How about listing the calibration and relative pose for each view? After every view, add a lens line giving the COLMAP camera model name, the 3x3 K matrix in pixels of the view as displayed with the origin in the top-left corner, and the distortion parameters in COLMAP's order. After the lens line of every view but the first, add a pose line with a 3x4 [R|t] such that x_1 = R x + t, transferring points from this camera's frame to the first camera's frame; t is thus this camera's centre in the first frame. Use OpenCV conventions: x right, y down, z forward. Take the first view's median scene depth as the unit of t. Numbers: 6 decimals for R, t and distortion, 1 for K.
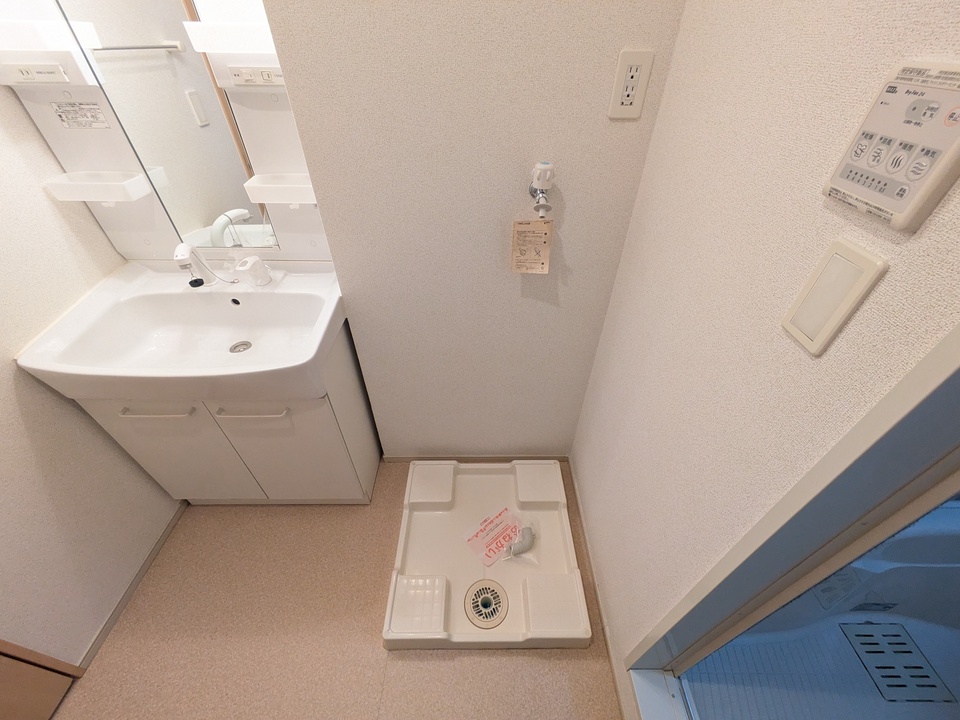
lens RADIAL K [[380.7, 0, 480.0], [0, 380.7, 360.0], [0, 0, 1]] dist [0.002065, 0.000244]
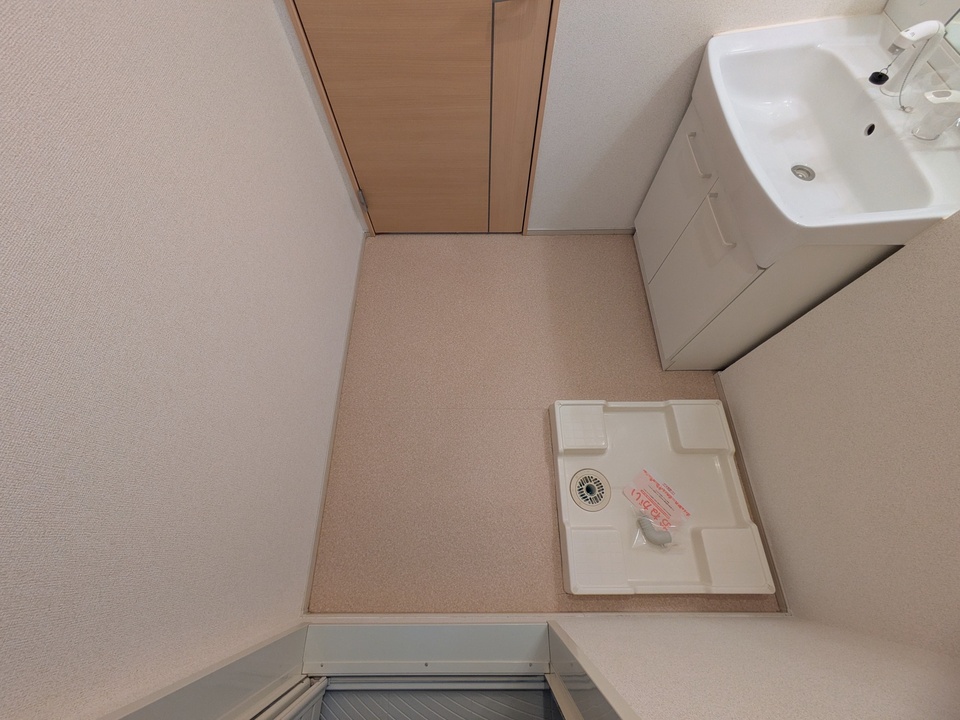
lens RADIAL K [[380.7, 0, 480.0], [0, 380.7, 360.0], [0, 0, 1]] dist [0.002065, 0.000244]
pose [[-0.000920, 0.905257, -0.424863, 0.158050], [-0.641964, 0.325223, 0.694343, -0.029571], [0.766734, 0.273385, 0.580843, 0.042528]]
